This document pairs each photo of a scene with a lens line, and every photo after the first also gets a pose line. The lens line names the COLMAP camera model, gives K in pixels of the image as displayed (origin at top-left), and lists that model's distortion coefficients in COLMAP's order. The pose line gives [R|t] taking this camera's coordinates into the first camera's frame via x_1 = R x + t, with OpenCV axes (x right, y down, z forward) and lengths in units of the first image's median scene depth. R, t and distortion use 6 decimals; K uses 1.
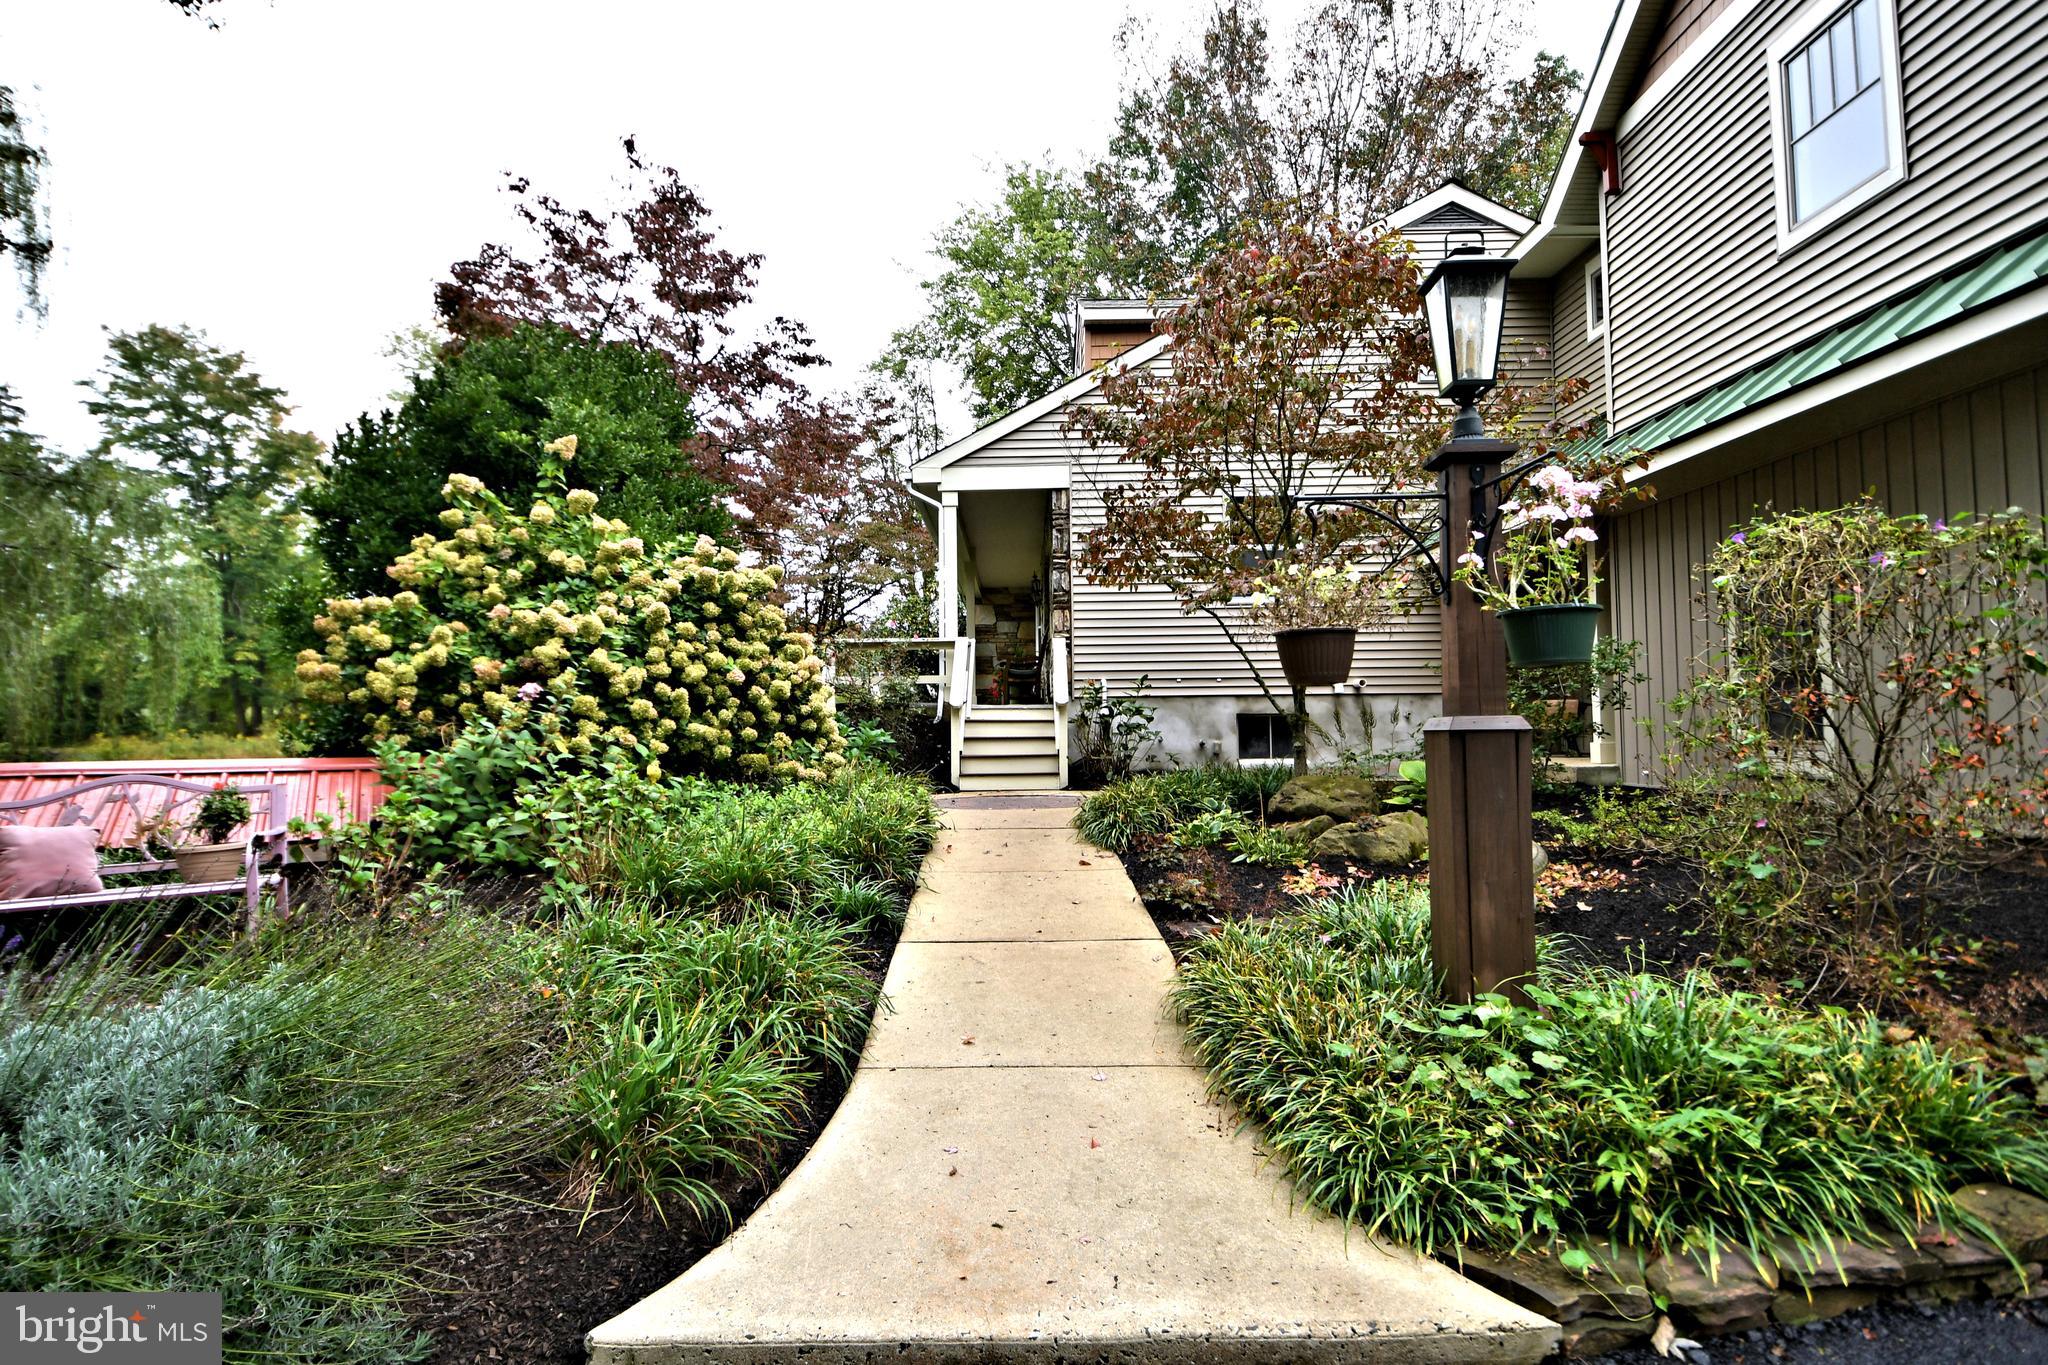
lens RADIAL K [[1119.3, 0, 1026.5], [0, 1119.3, 679.1], [0, 0, 1]] dist [-0.000287, -0.000015]
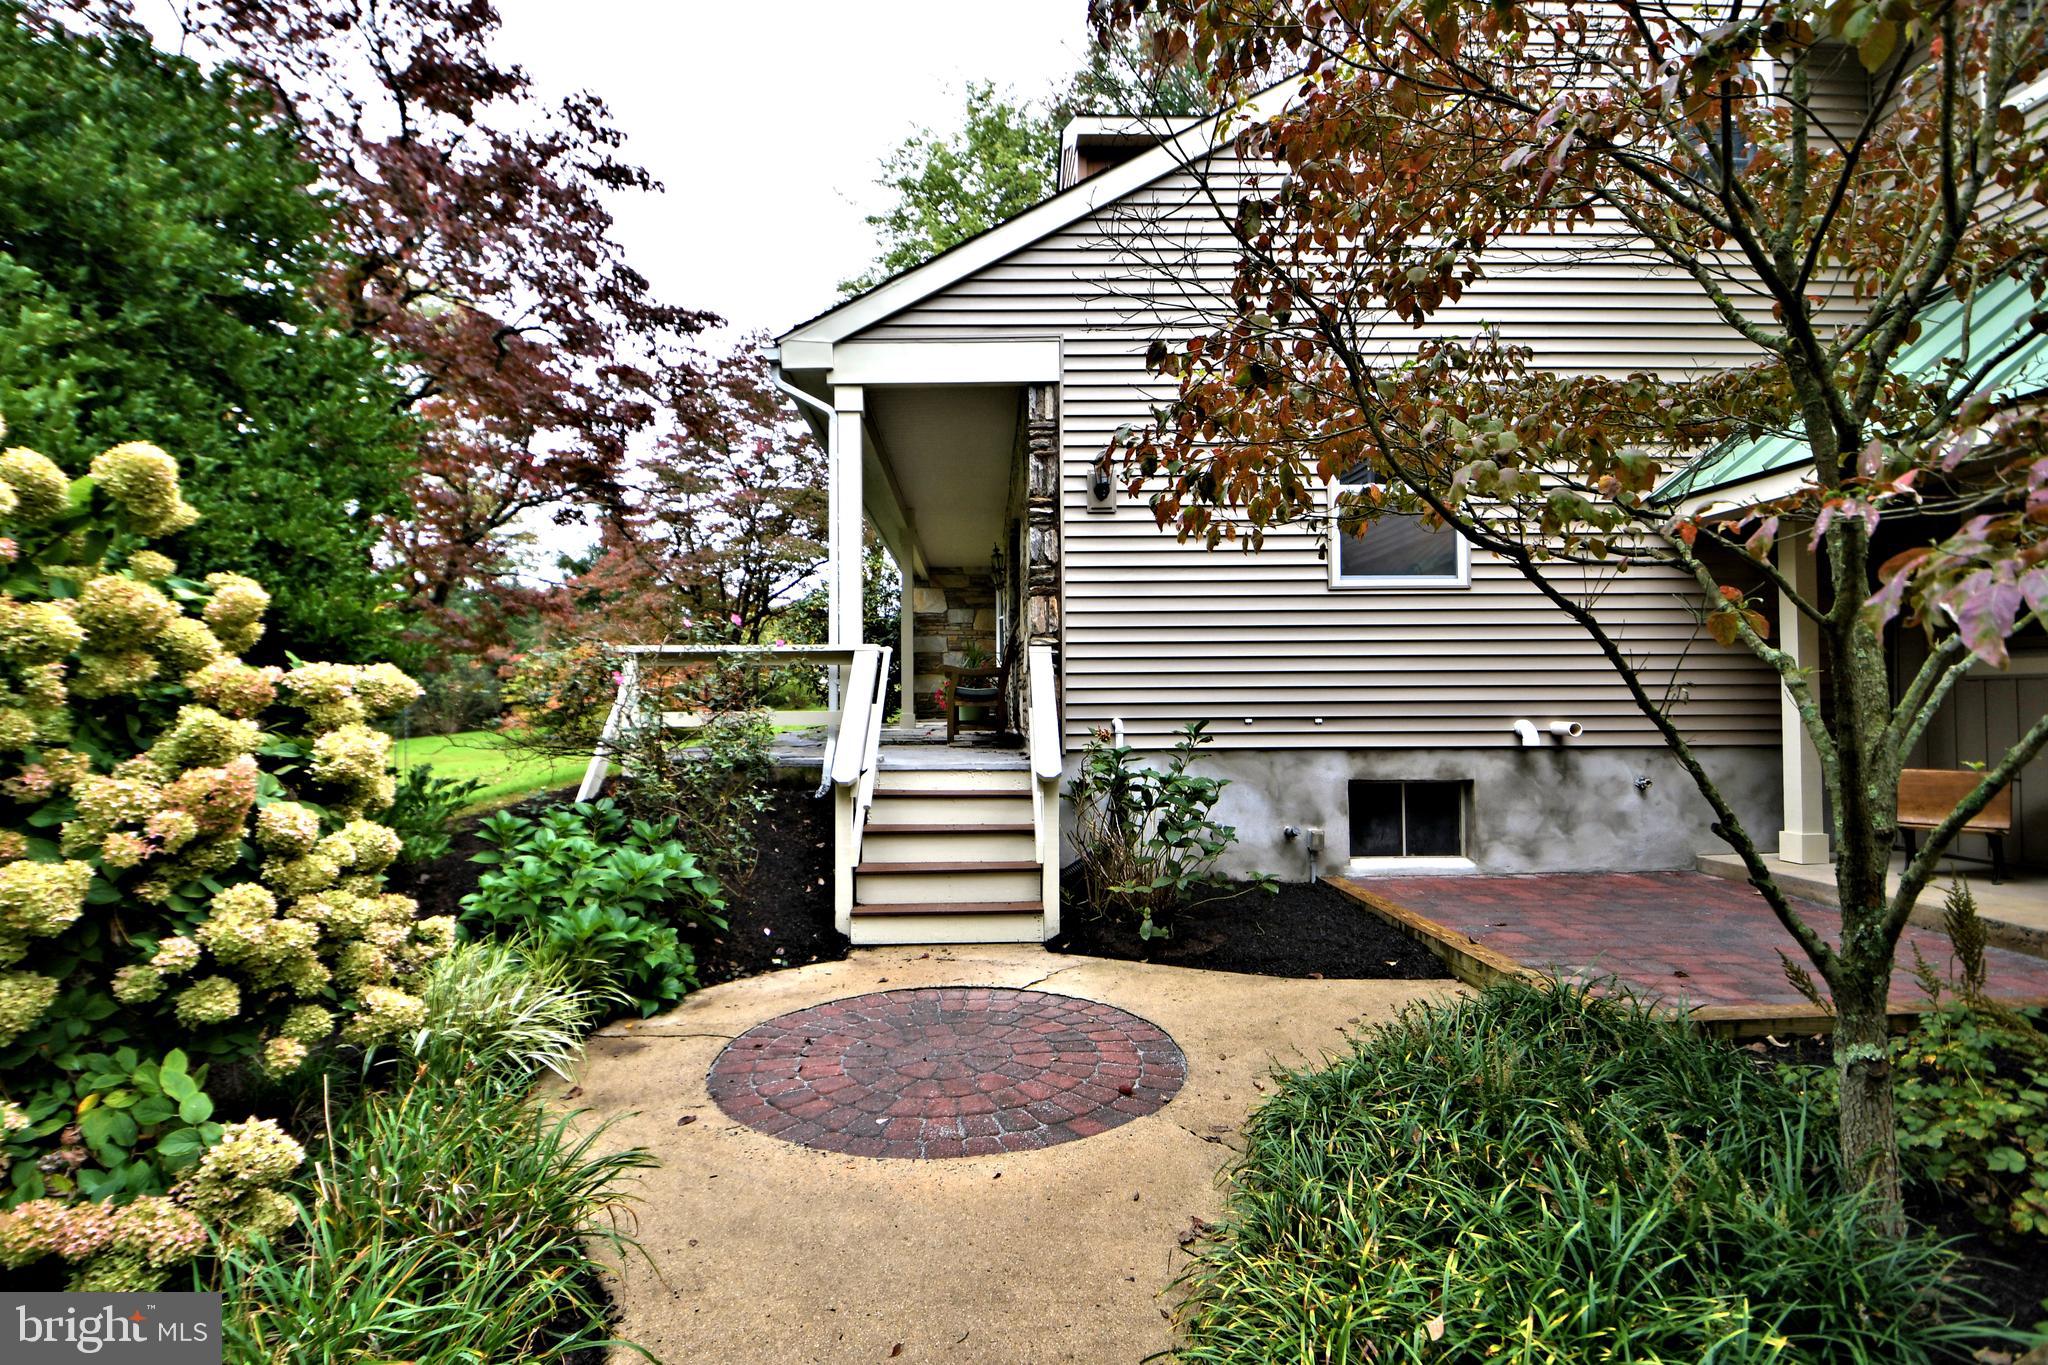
lens RADIAL K [[1062.7, 0, 1017.7], [0, 1062.7, 682.6], [0, 0, 1]] dist [-0.000535, -0.000044]
pose [[0.999527, 0.005308, 0.030305, 0.001512], [-0.005925, 0.999776, 0.020296, -0.028746], [-0.030191, -0.020466, 0.999335, 0.457239]]
